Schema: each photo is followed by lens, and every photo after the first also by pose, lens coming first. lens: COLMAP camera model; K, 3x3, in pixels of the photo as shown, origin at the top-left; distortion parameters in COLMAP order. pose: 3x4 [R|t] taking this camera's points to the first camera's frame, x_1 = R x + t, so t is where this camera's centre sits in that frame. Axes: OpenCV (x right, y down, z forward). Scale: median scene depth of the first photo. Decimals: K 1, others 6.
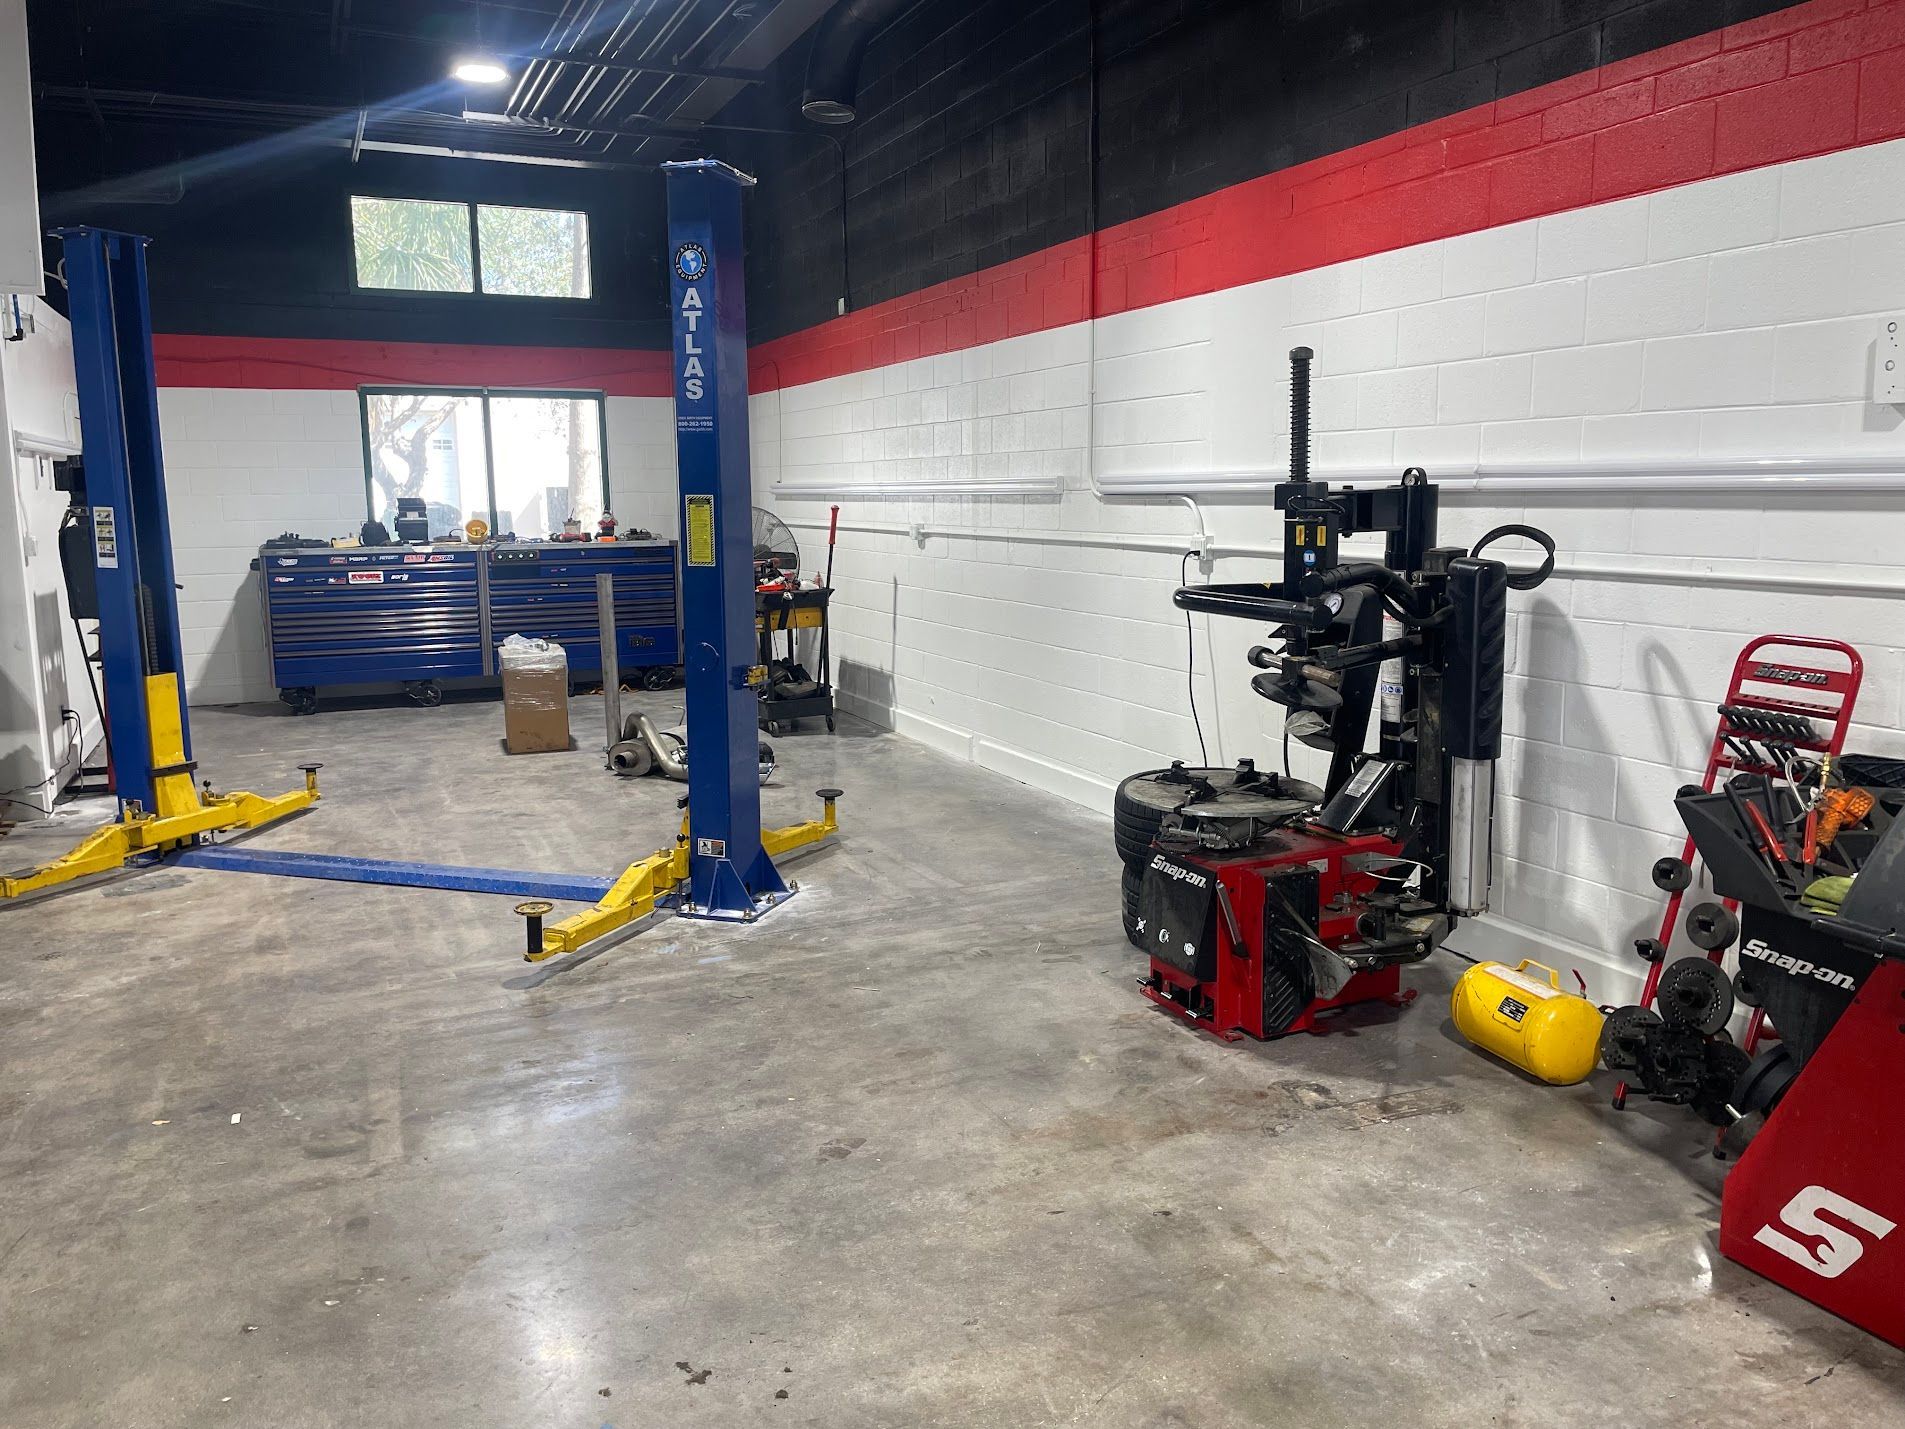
lens RADIAL K [[1457.9, 0, 952.5], [0, 1457.9, 714.5], [0, 0, 1]] dist [0.096384, -0.105476]
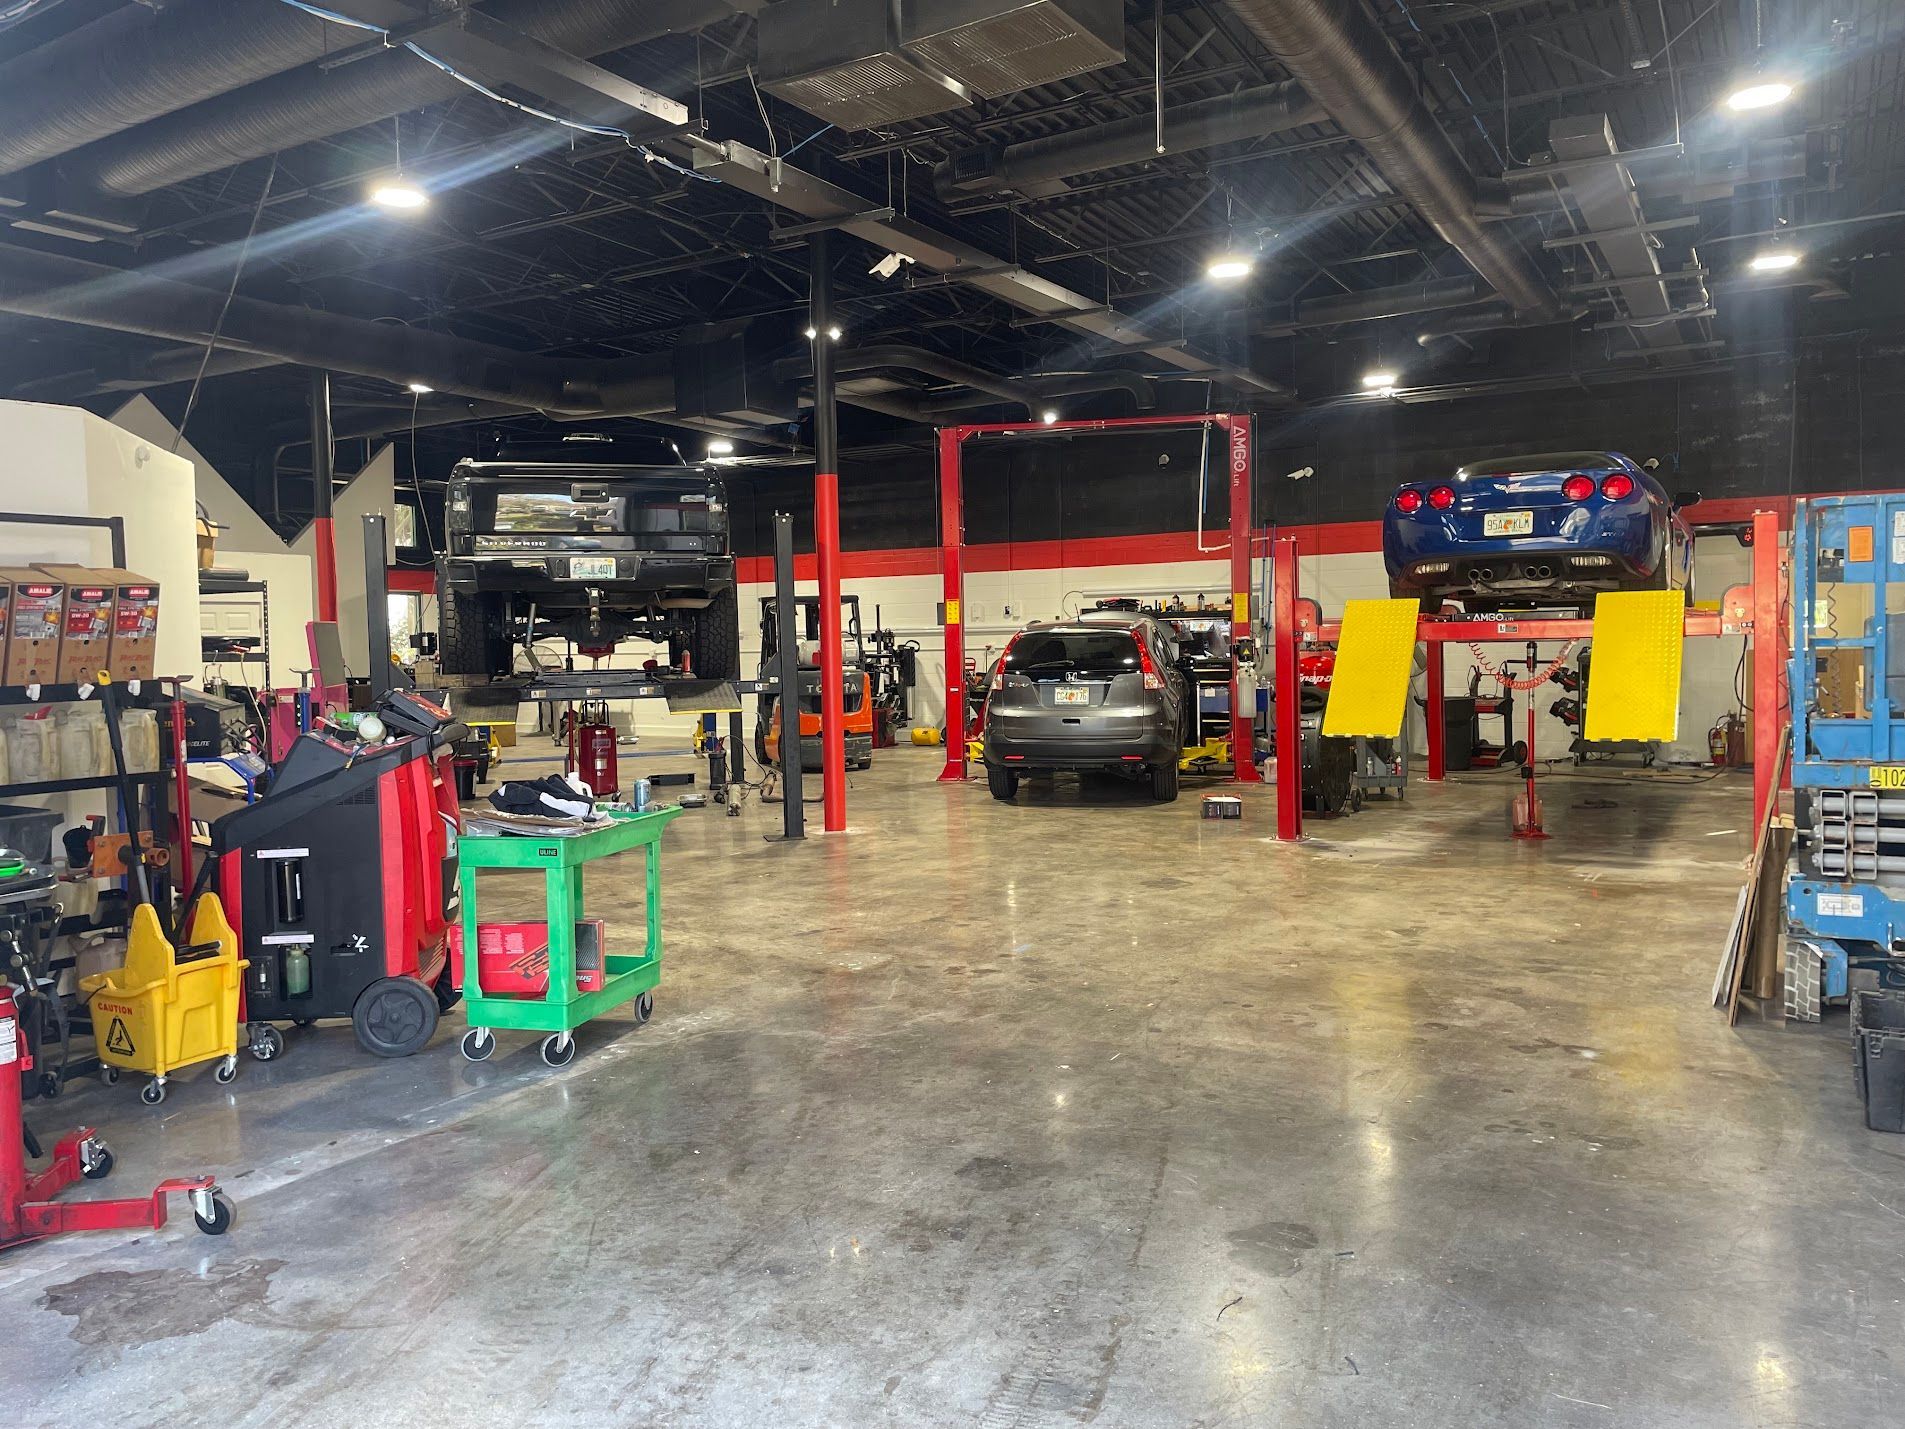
lens RADIAL K [[1402.0, 0, 937.8], [0, 1402.0, 713.8], [0, 0, 1]] dist [0.091274, 0.000093]
pose [[0.817300, -0.030342, 0.575413, -2.209358], [0.099751, 0.990986, -0.089428, 0.533723], [-0.567513, 0.130488, 0.812959, -2.770179]]
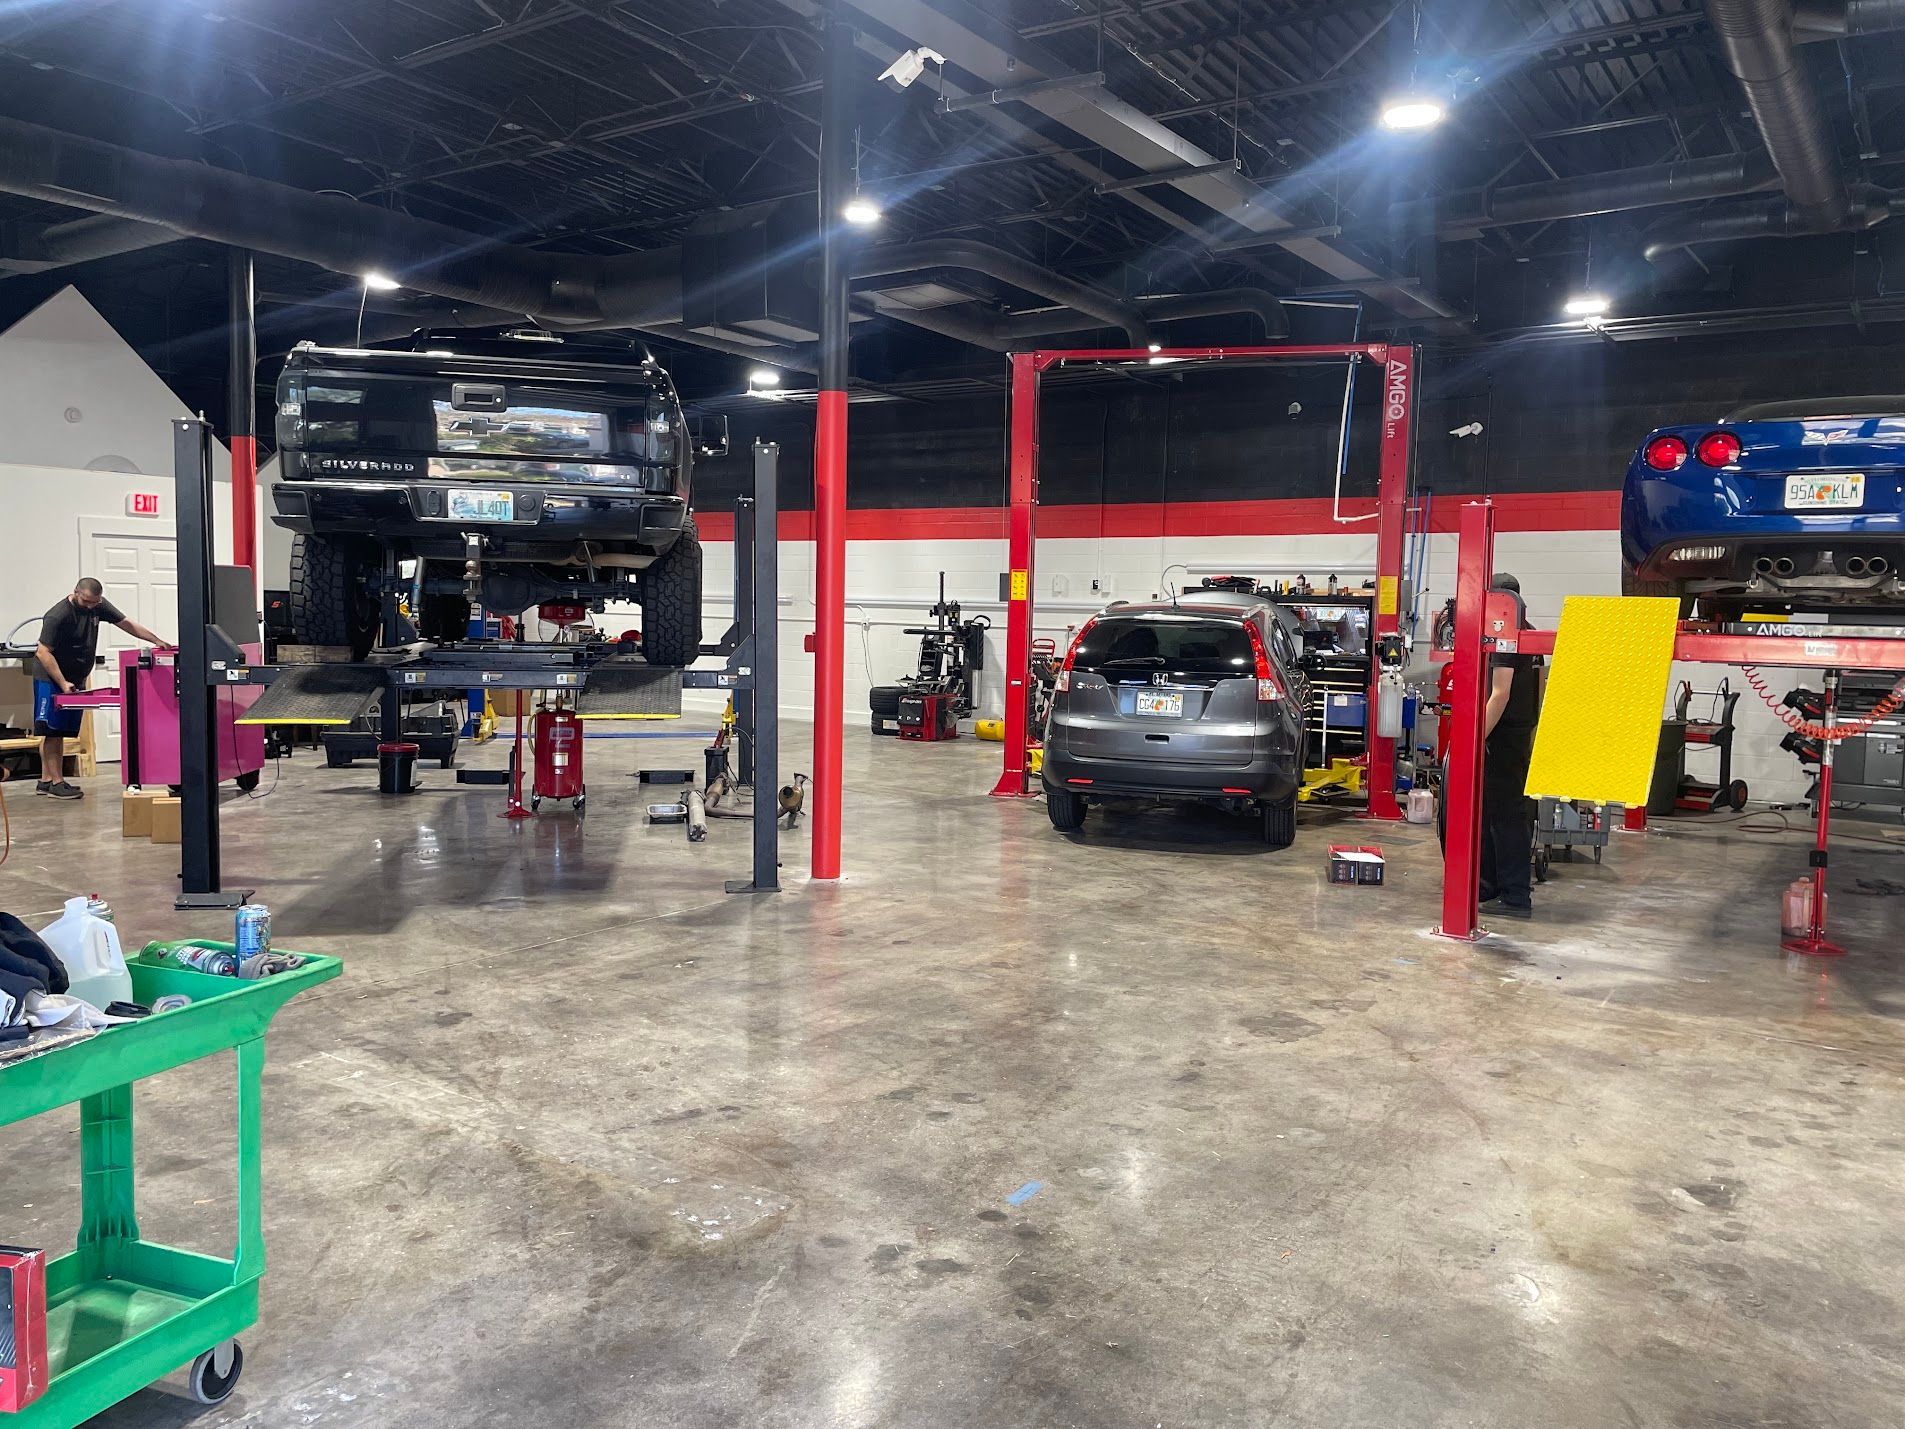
lens RADIAL K [[1457.9, 0, 952.5], [0, 1457.9, 714.5], [0, 0, 1]] dist [0.096384, -0.105476]
pose [[0.849137, -0.003301, 0.528162, -1.836146], [0.049493, 0.996078, -0.073345, 0.442977], [-0.525849, 0.088420, 0.845970, -2.377631]]
